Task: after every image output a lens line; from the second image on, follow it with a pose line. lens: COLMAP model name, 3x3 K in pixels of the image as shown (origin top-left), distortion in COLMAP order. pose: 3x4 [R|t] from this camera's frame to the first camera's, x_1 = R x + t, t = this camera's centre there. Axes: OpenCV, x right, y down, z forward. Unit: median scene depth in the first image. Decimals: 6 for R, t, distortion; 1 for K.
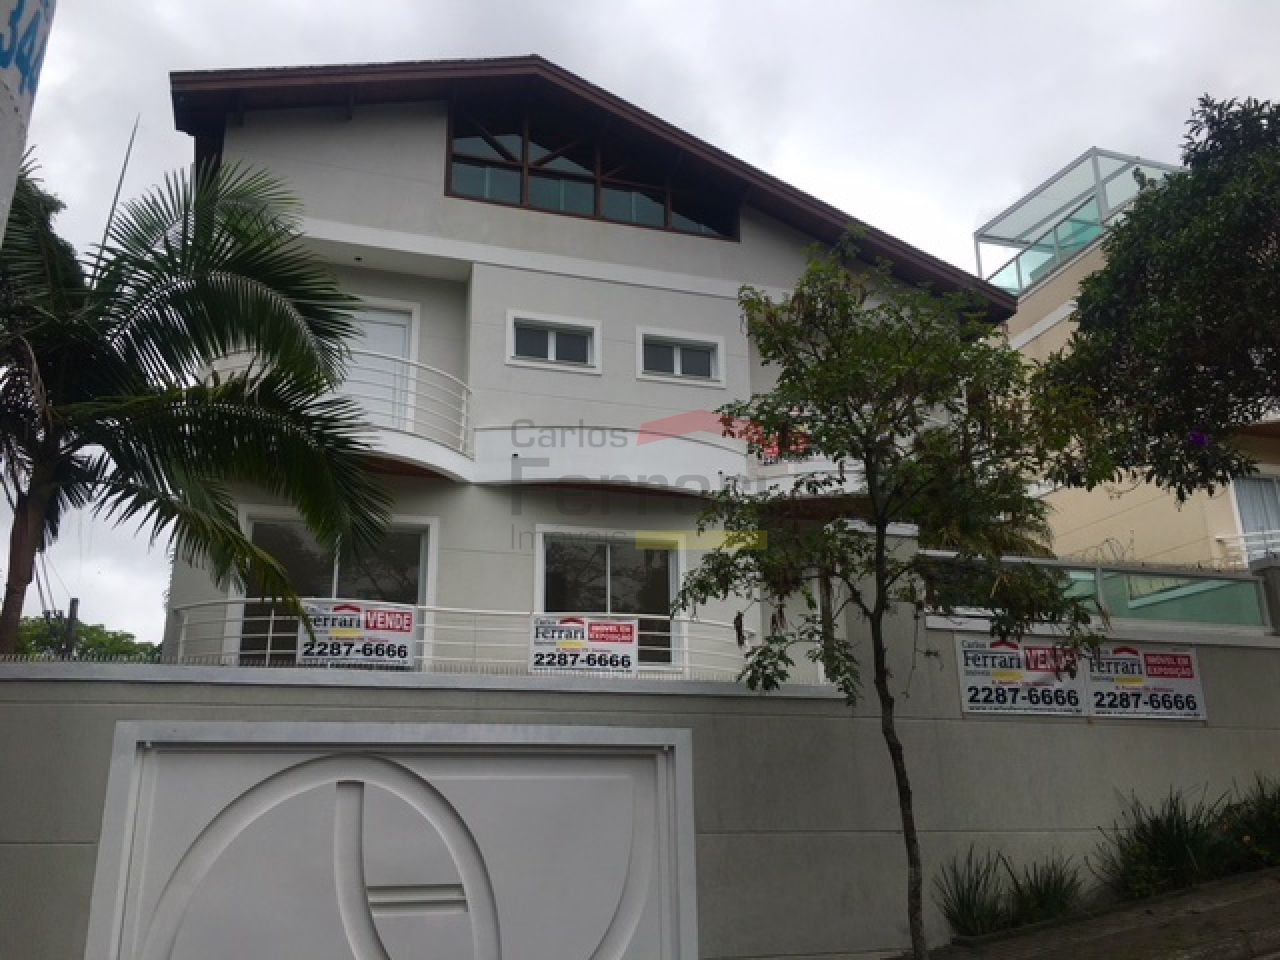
lens RADIAL K [[1091.6, 0, 641.8], [0, 1091.6, 480.4], [0, 0, 1]] dist [0.072656, -0.091075]
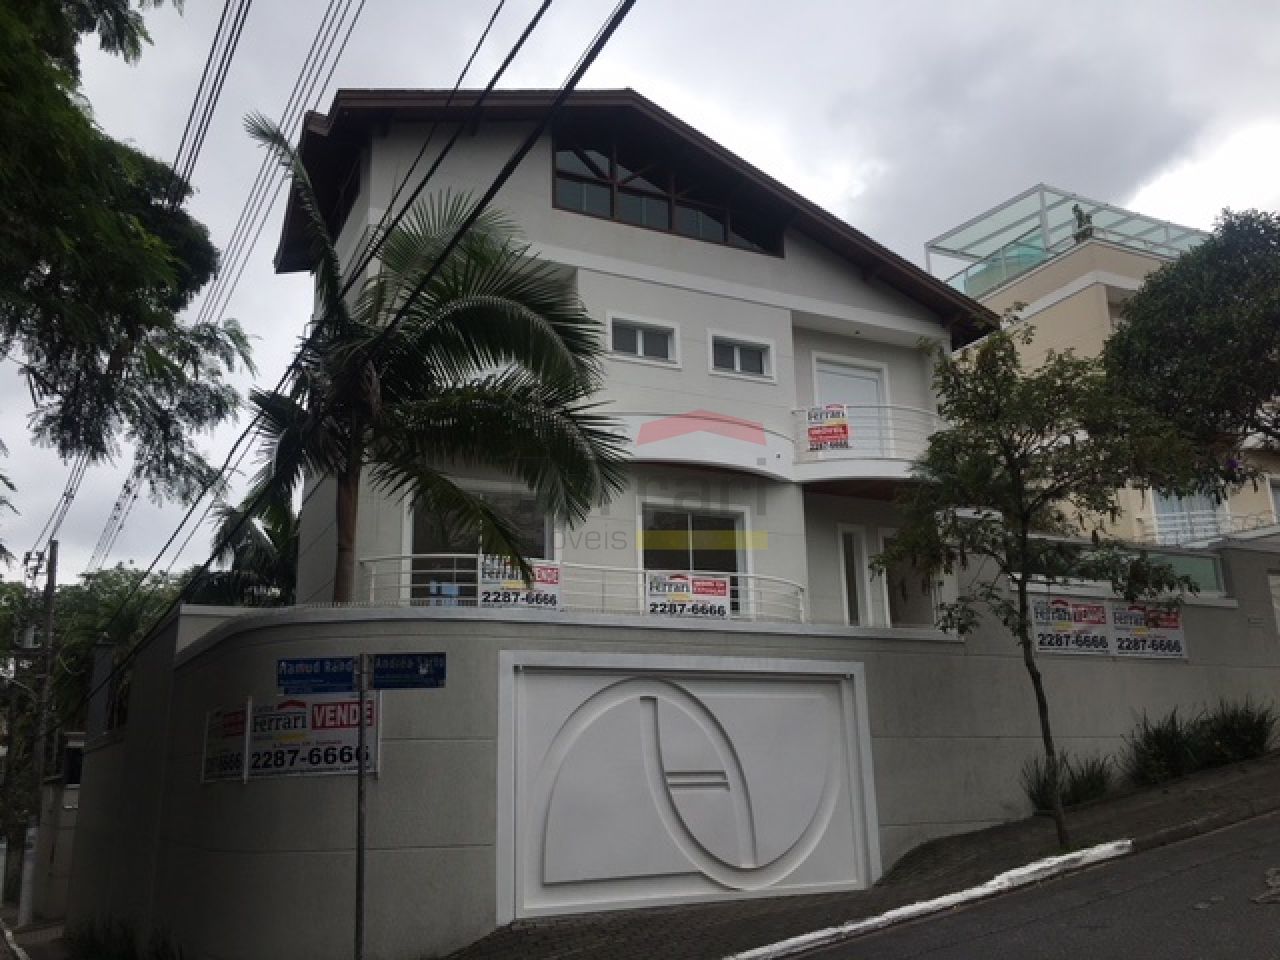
lens RADIAL K [[1091.6, 0, 637.0], [0, 1091.6, 478.9], [0, 0, 1]] dist [0.072656, -0.091075]
pose [[0.988587, 0.030203, 0.147595, -0.375917], [-0.036883, 0.998405, 0.042738, -0.040123], [-0.146068, -0.047694, 0.988124, -0.245576]]
